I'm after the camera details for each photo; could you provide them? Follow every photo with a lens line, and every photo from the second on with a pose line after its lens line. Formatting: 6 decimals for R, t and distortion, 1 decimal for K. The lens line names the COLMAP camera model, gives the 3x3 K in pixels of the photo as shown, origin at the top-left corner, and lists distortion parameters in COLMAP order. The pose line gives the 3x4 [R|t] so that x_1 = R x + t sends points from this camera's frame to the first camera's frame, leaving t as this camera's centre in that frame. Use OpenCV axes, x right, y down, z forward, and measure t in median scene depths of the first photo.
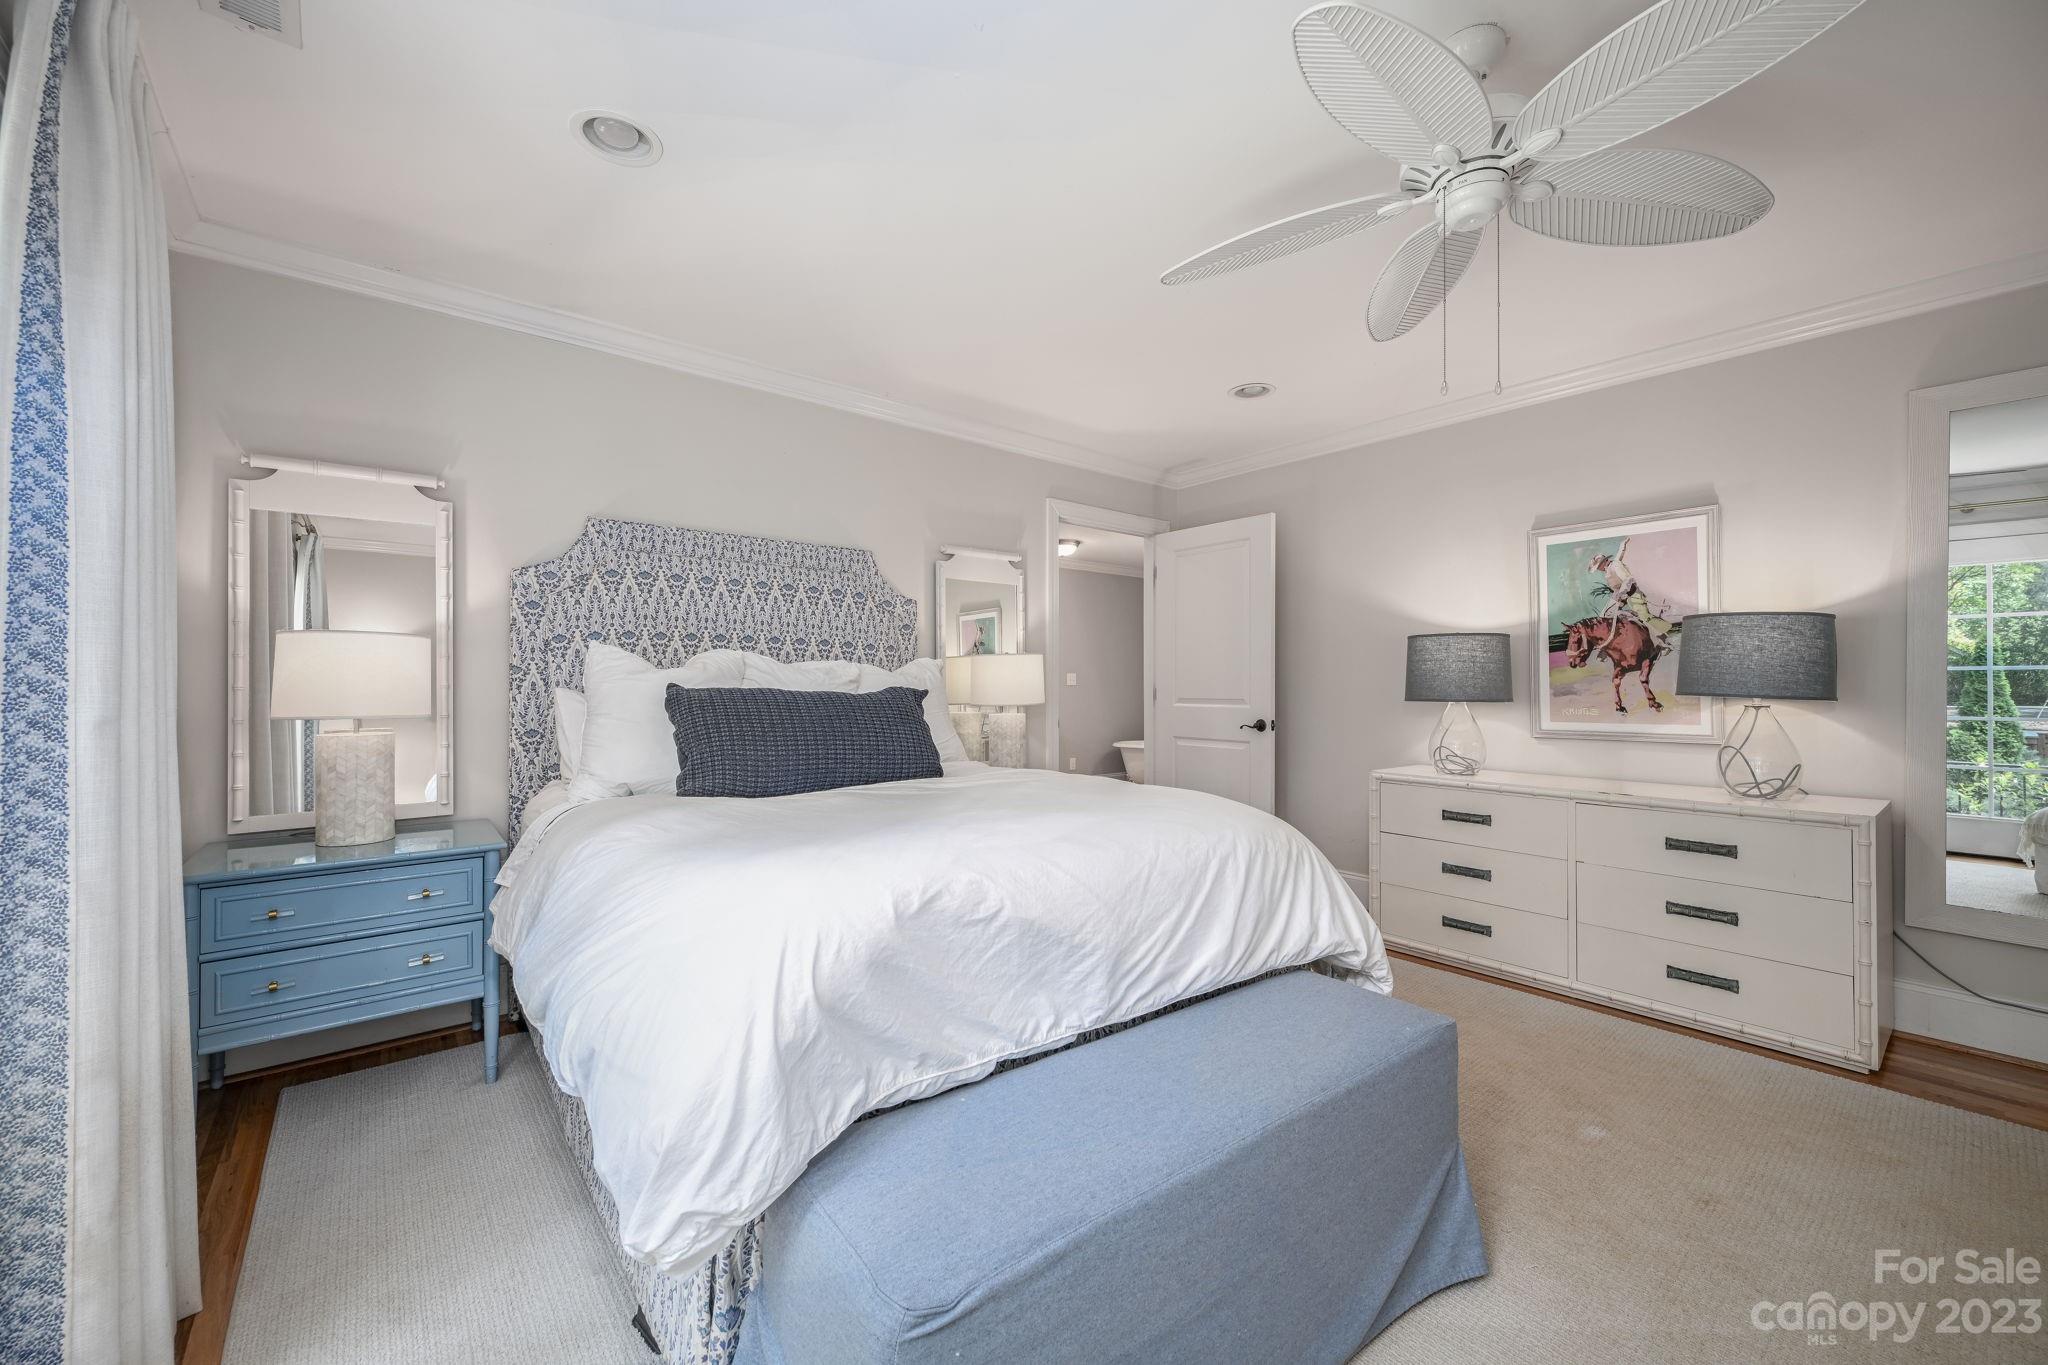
lens RADIAL K [[804.6, 0, 1025.7], [0, 804.6, 678.6], [0, 0, 1]] dist [-0.000203, -0.000049]
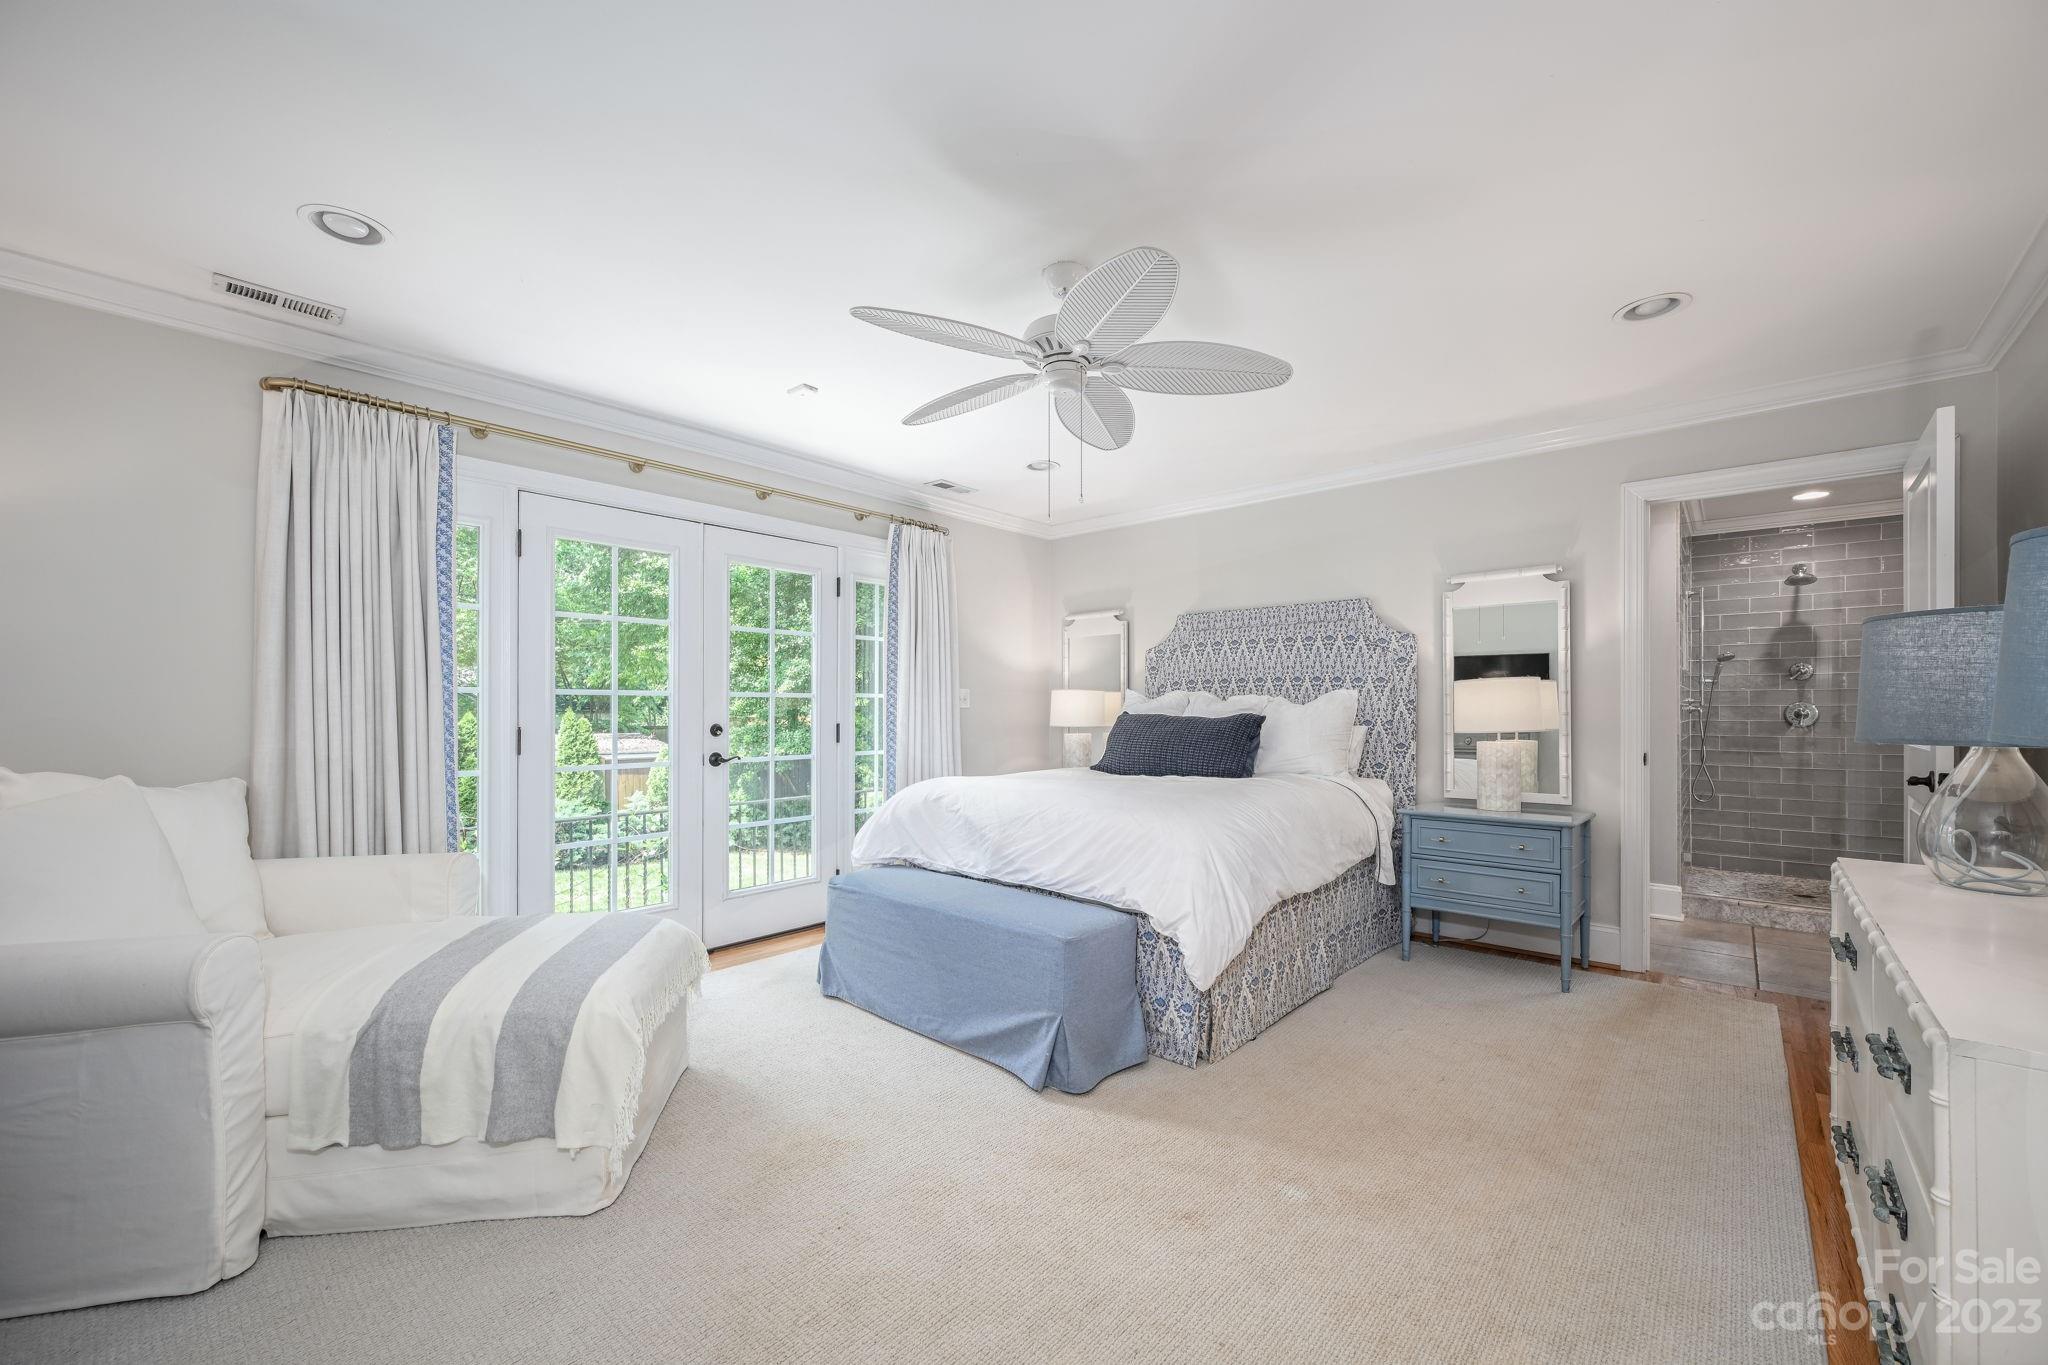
lens RADIAL K [[705.2, 0, 993.4], [0, 705.2, 708.3], [0, 0, 1]] dist [0.000199, 0.000040]
pose [[0.211234, -0.011004, -0.977374, 0.830653], [0.007730, 0.999924, -0.009587, 0.010280], [0.977405, -0.005530, 0.211303, 0.291688]]
